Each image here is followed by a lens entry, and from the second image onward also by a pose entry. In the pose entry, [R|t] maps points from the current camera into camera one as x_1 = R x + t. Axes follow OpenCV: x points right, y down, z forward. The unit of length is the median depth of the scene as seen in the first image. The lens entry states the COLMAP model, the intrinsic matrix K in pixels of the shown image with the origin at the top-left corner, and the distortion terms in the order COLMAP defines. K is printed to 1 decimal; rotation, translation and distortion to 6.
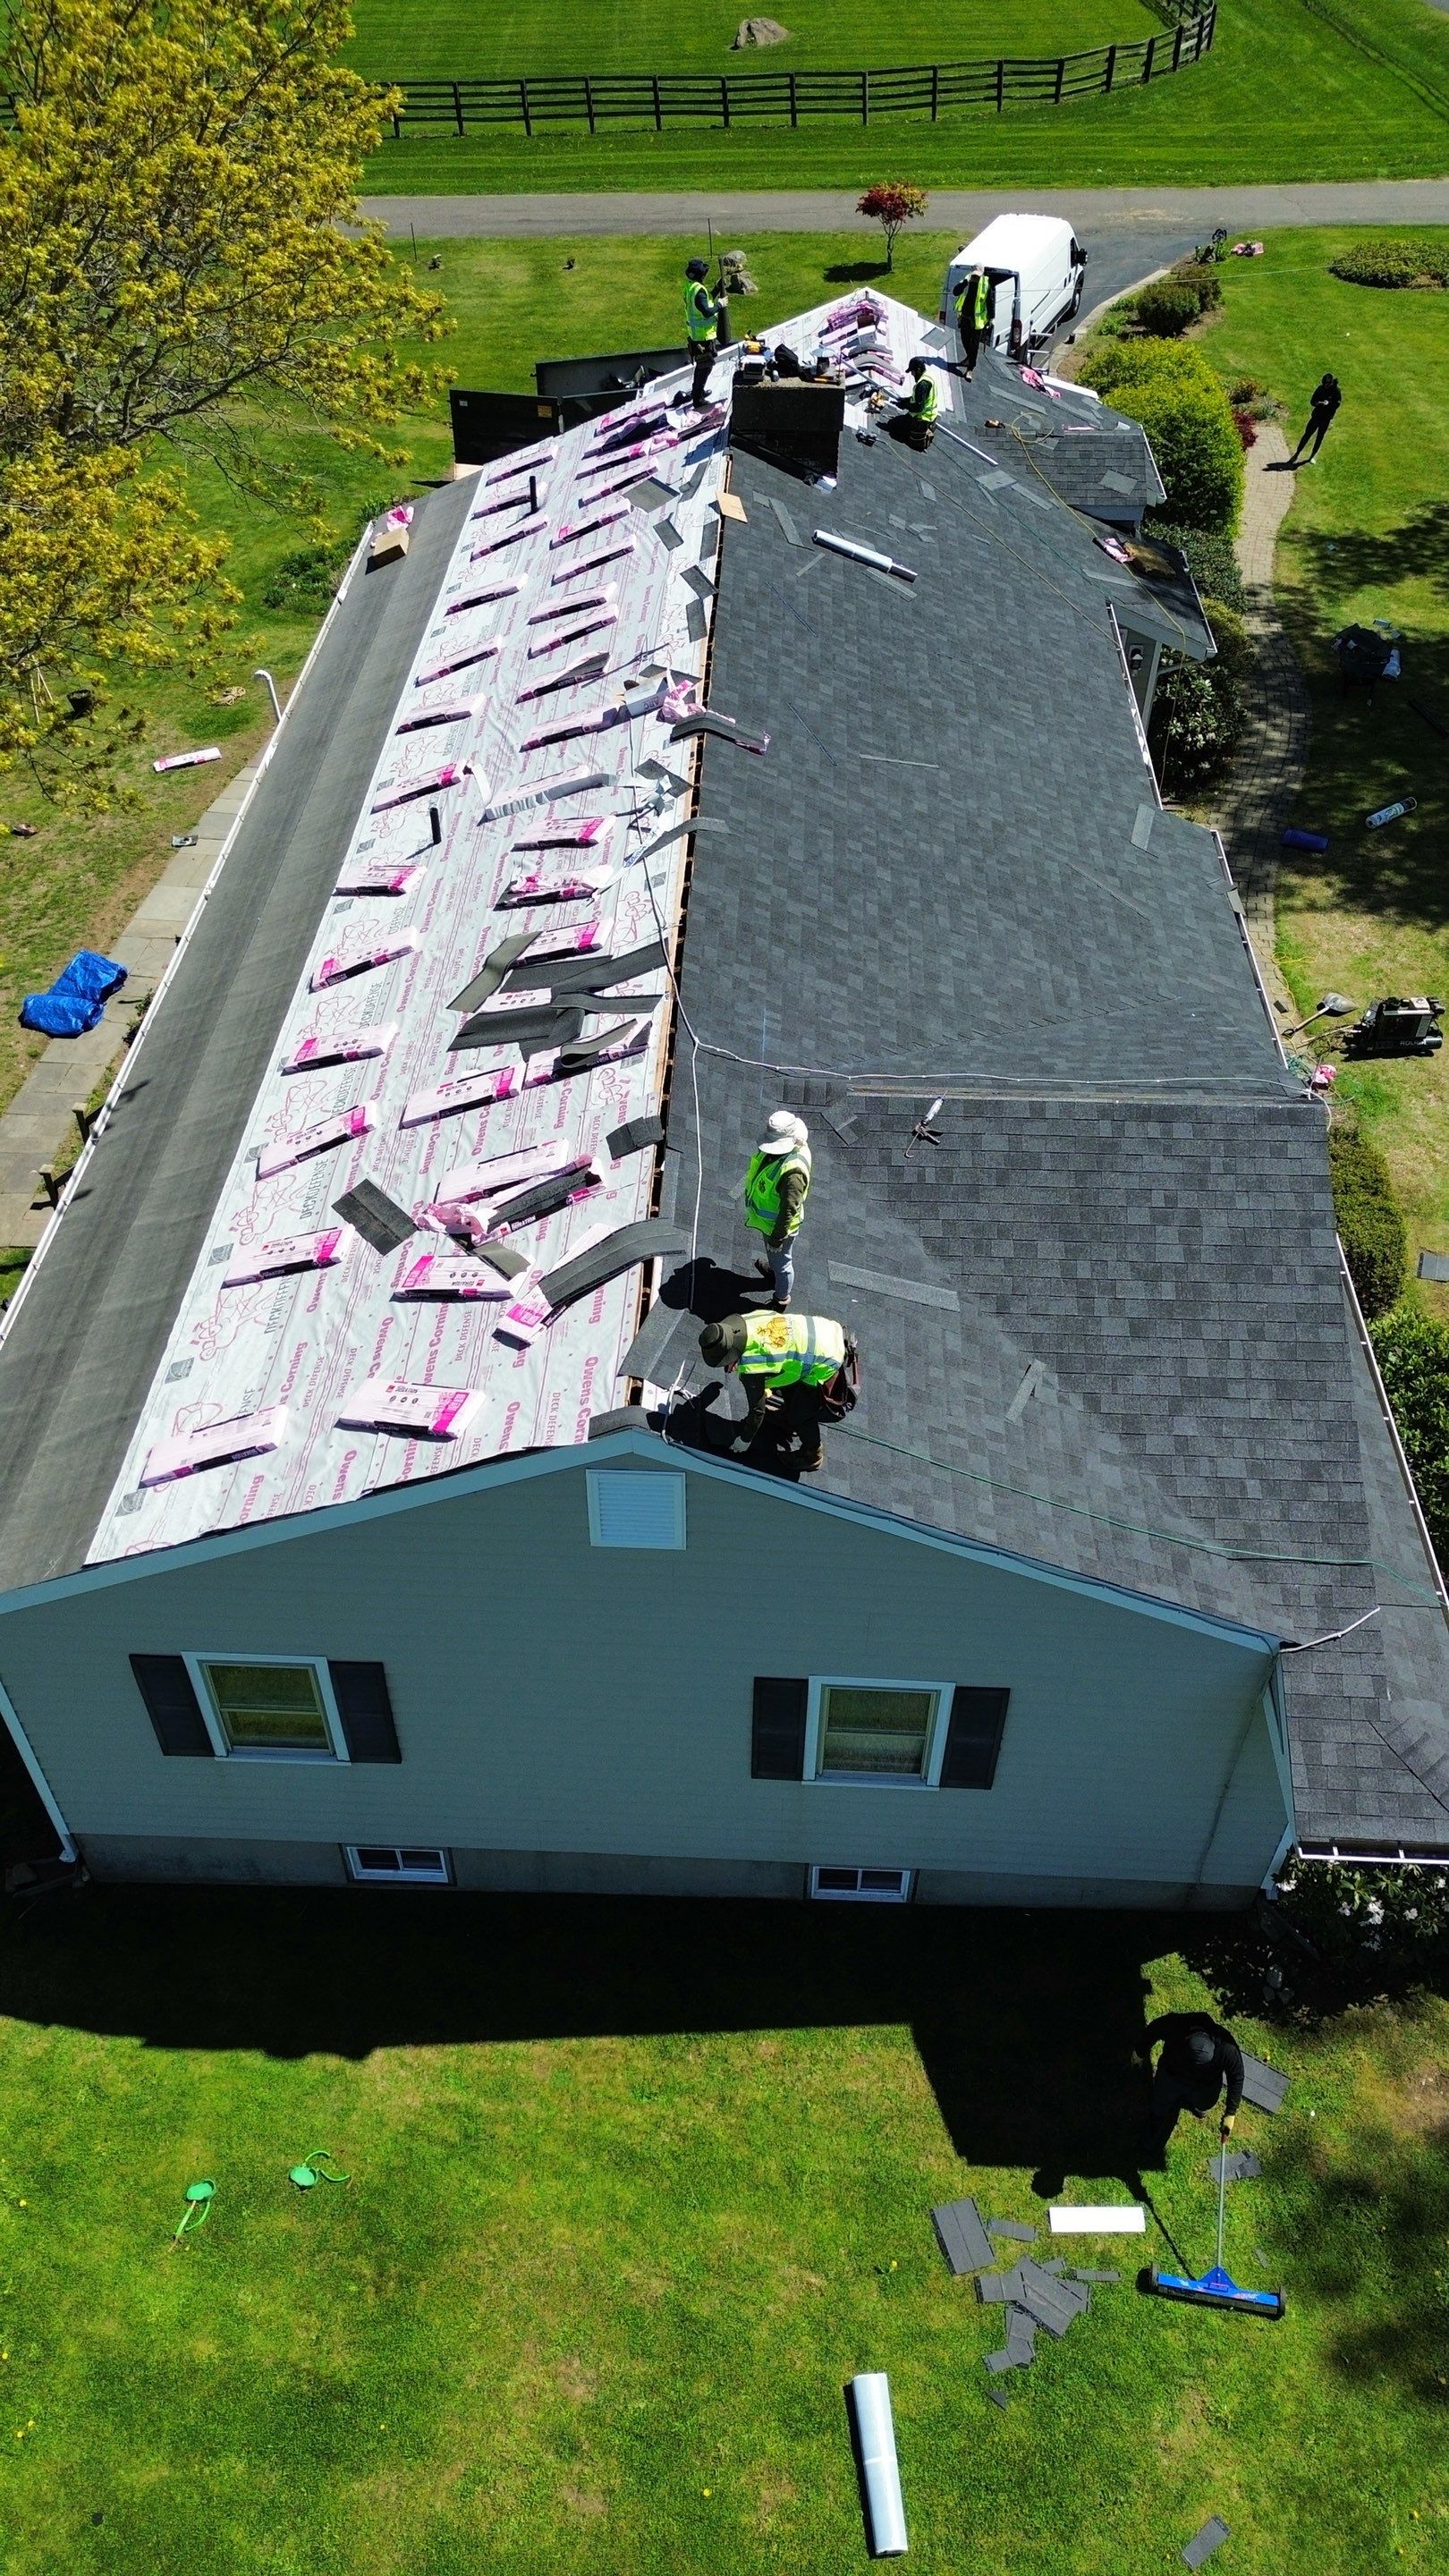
lens RADIAL K [[1811.5, 0, 724.5], [0, 1811.5, 1288.0], [0, 0, 1]] dist [0.066064, -0.064918]
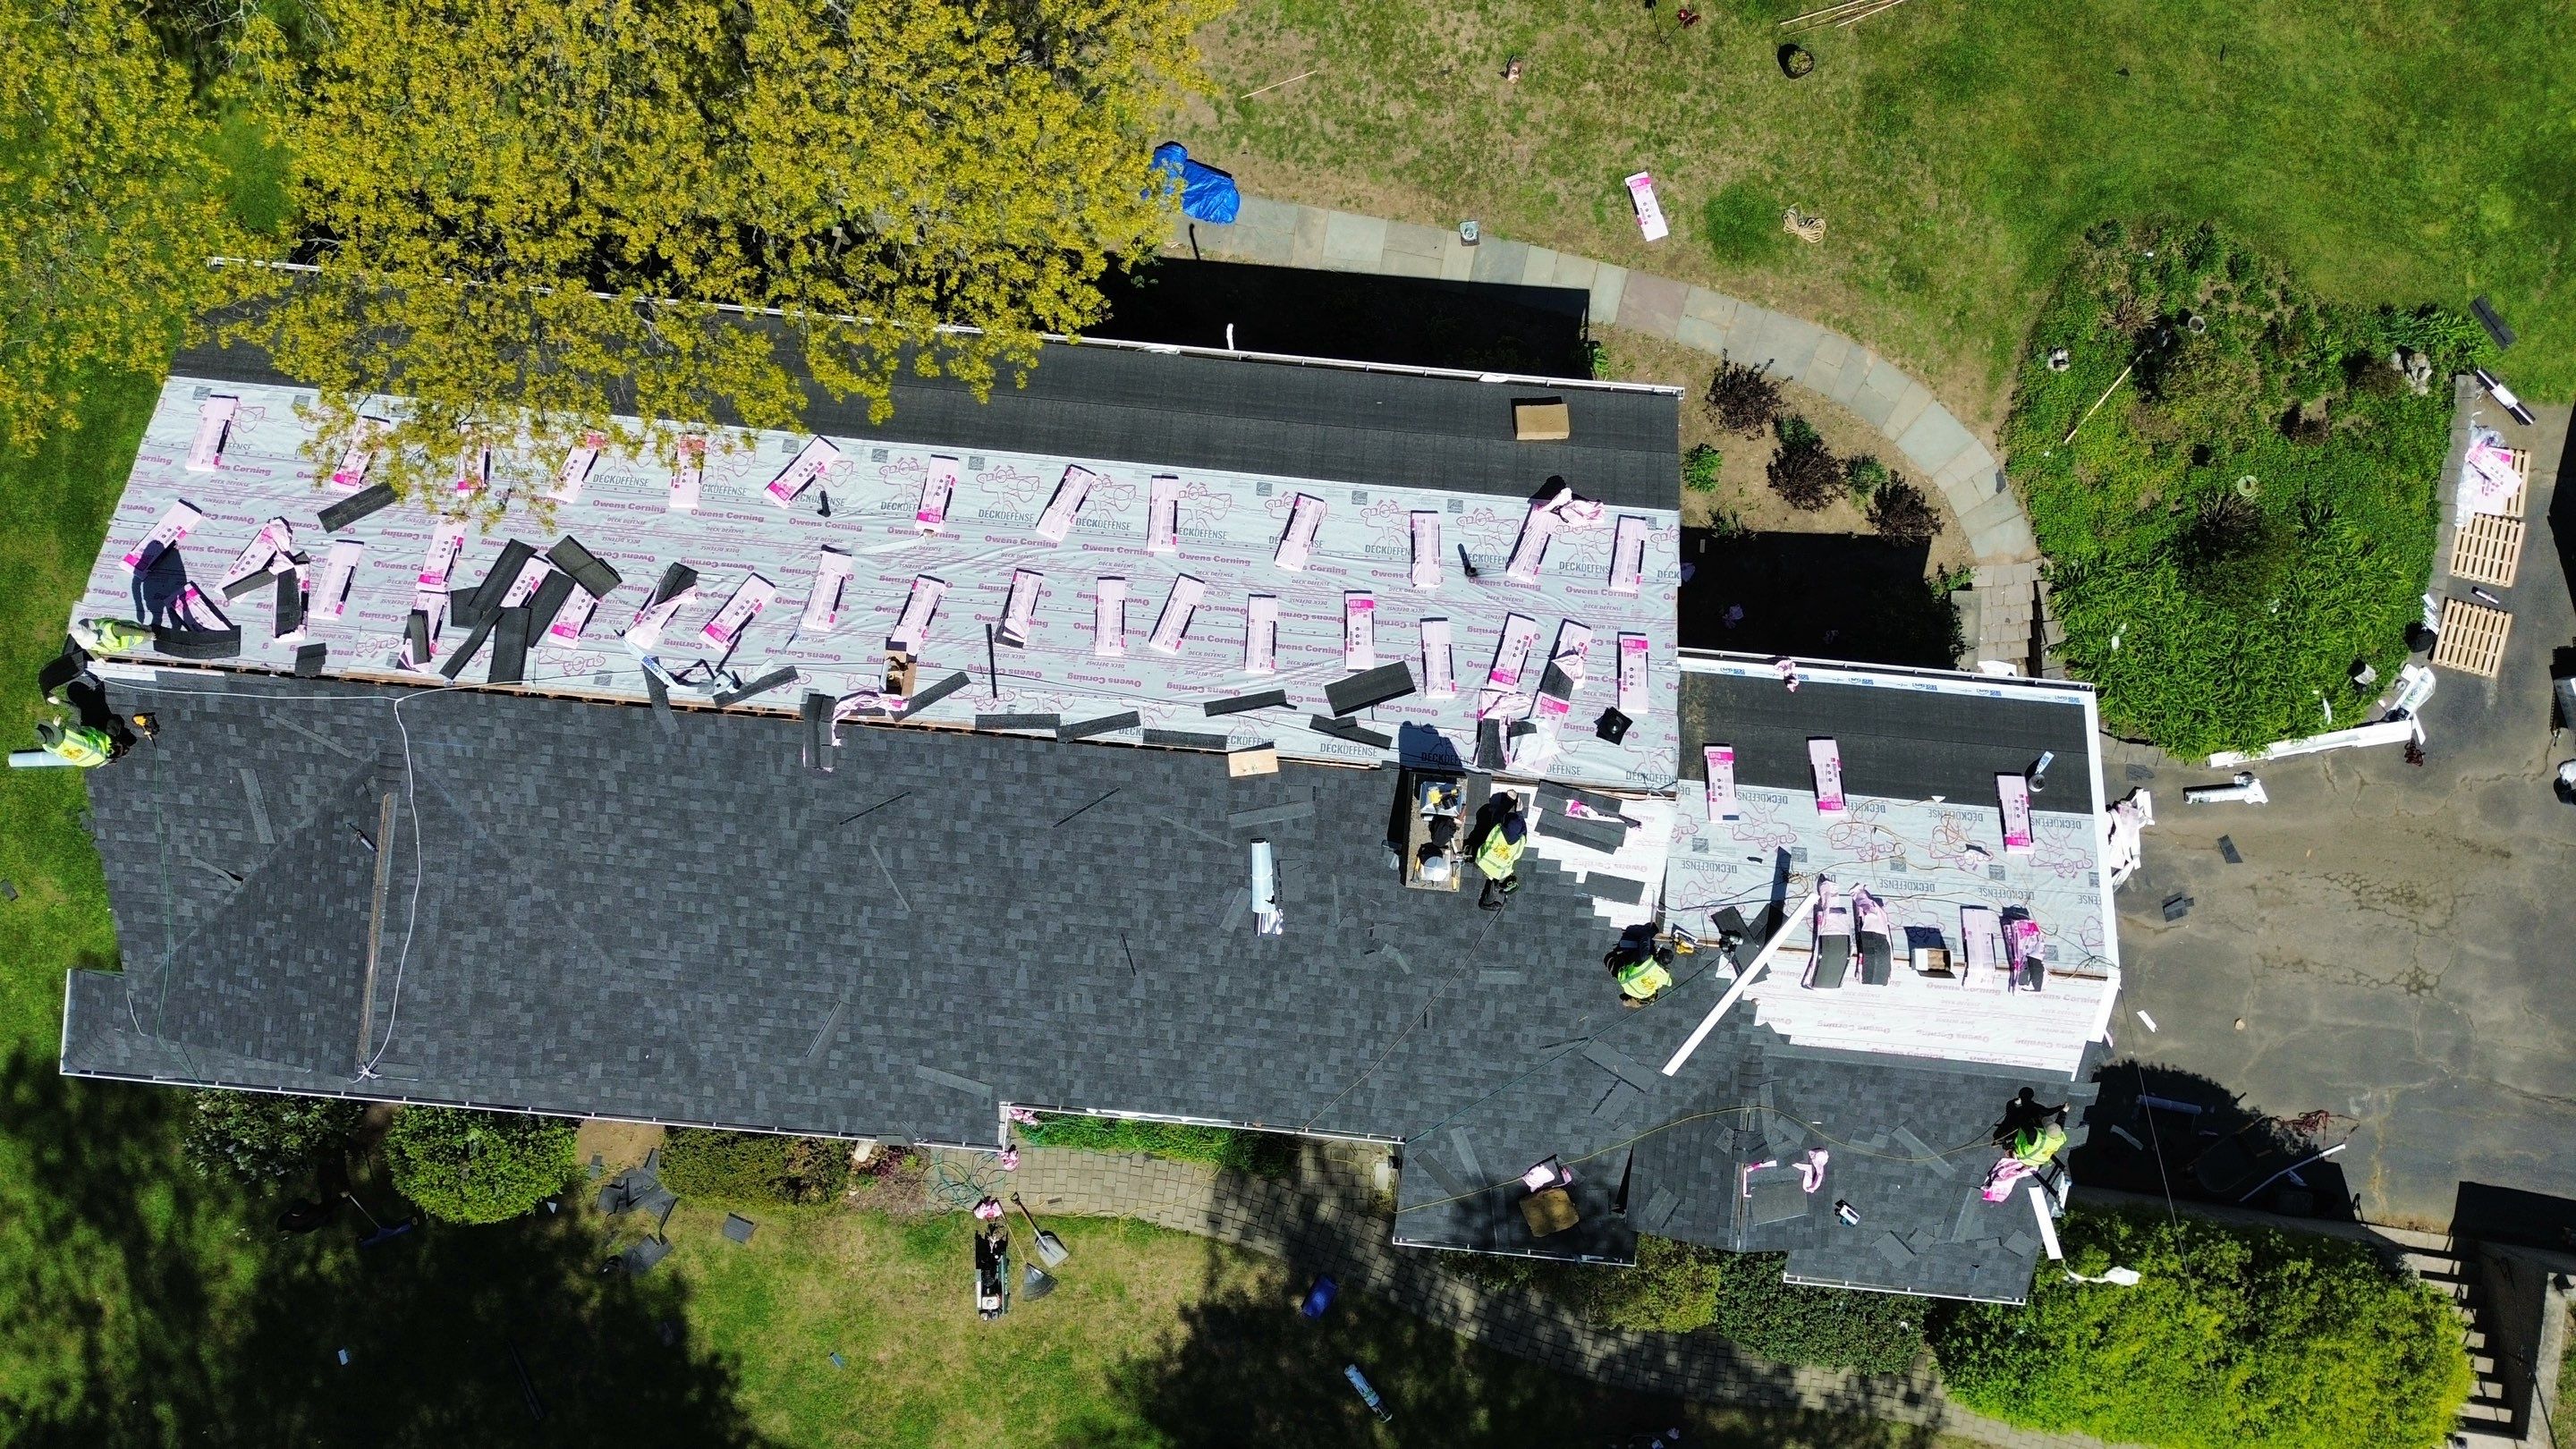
lens RADIAL K [[1811.5, 0, 1288.0], [0, 1811.5, 724.5], [0, 0, 1]] dist [0.066064, -0.064918]
pose [[-0.046104, 0.998926, 0.004575, -0.029935], [-0.690336, -0.035171, 0.722634, -1.483396], [0.722019, 0.030158, 0.691216, 0.361440]]
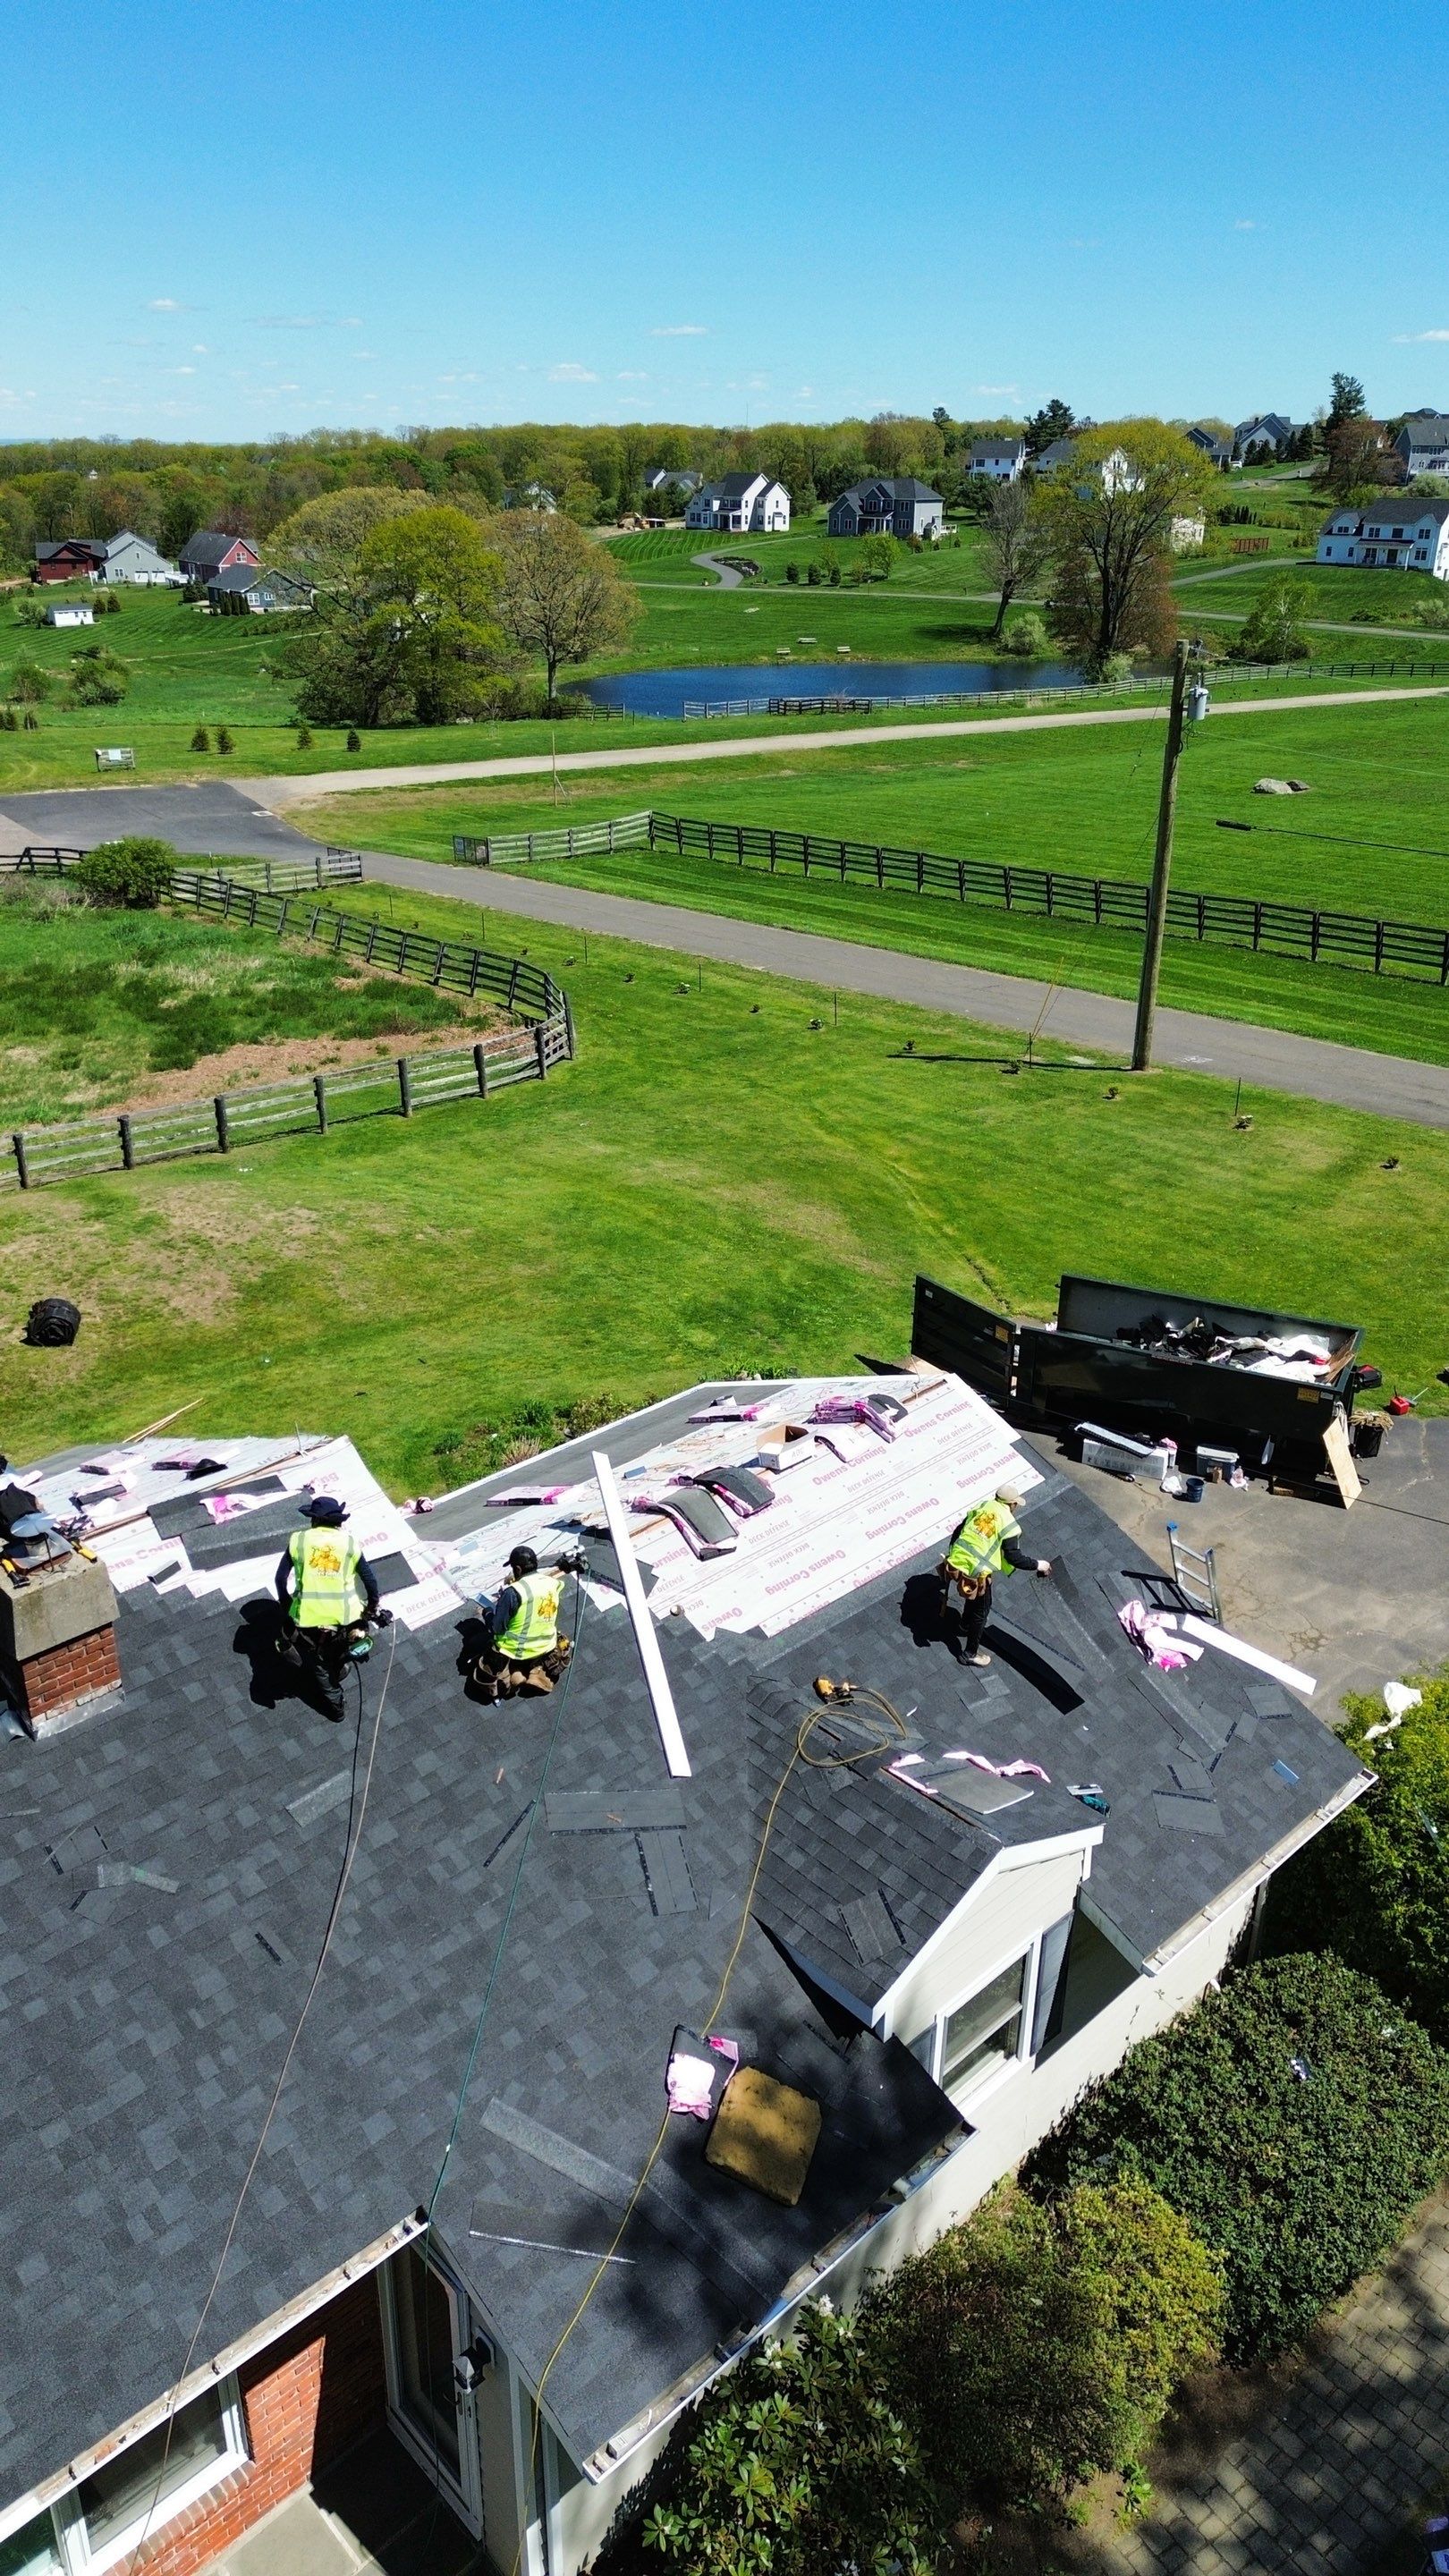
lens RADIAL K [[1811.5, 0, 724.5], [0, 1811.5, 1288.0], [0, 0, 1]] dist [0.066064, -0.064918]
pose [[0.719057, 0.290397, -0.631368, 0.694976], [-0.486866, 0.858794, -0.159484, -0.740429], [0.495901, 0.422070, 0.758906, 0.863738]]
